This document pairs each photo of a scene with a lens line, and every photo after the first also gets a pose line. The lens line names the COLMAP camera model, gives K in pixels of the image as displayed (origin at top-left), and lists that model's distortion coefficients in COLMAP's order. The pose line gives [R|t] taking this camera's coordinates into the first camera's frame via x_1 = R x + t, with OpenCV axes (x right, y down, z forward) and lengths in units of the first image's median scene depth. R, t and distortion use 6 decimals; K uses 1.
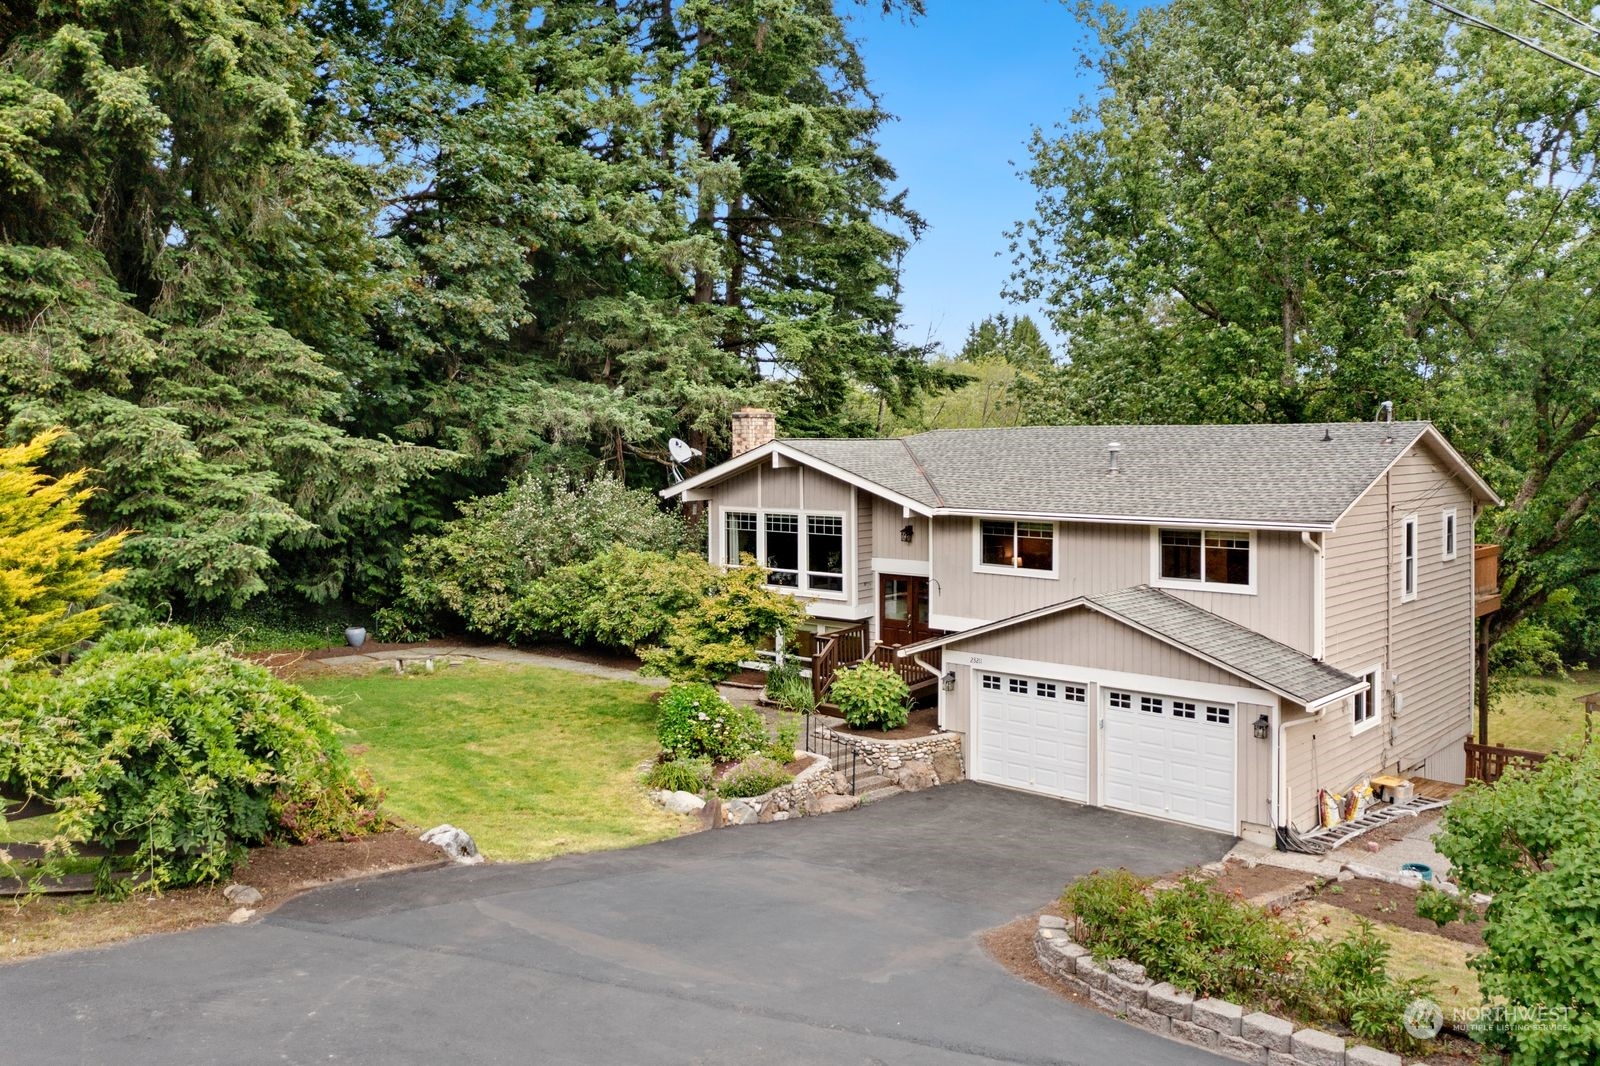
lens RADIAL K [[1267.6, 0, 833.4], [0, 1267.6, 491.3], [0, 0, 1]] dist [-0.000387, 0.005496]
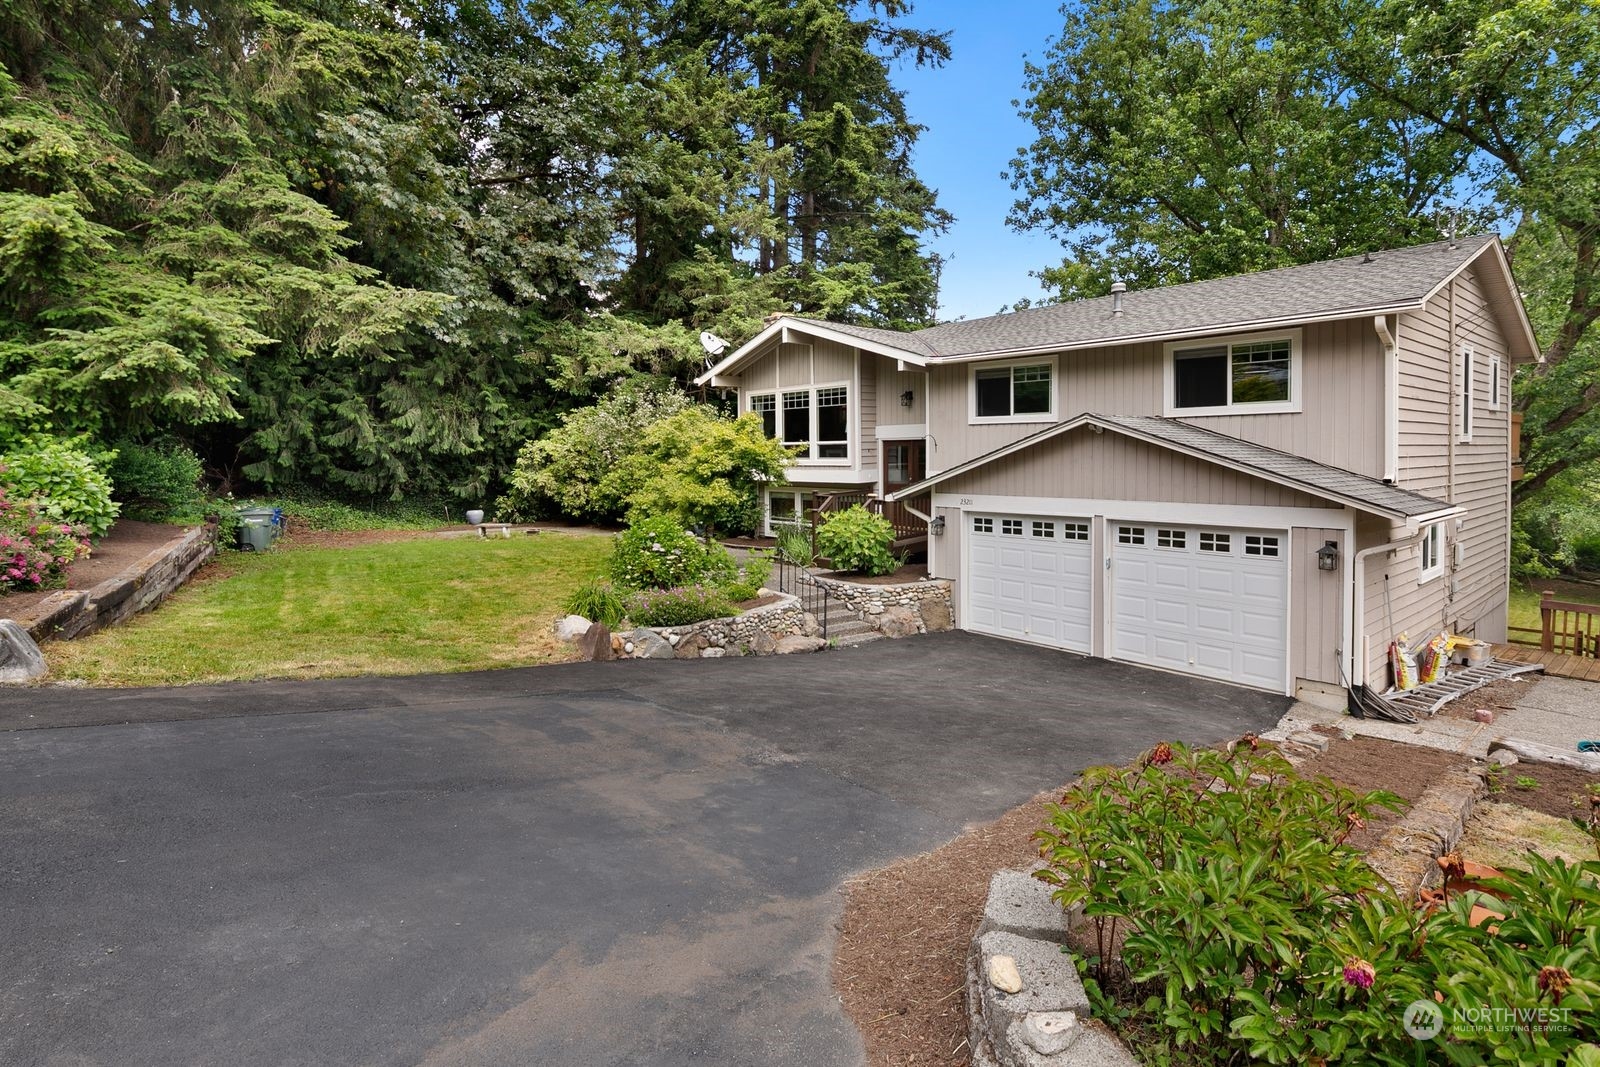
lens RADIAL K [[785.7, 0, 804.1], [0, 785.7, 490.5], [0, 0, 1]] dist [-0.003768, -0.000985]
pose [[0.990333, -0.001389, -0.138703, 0.073704], [0.002790, 0.999947, 0.009902, 0.117846], [0.138682, -0.010193, 0.990284, 0.405790]]
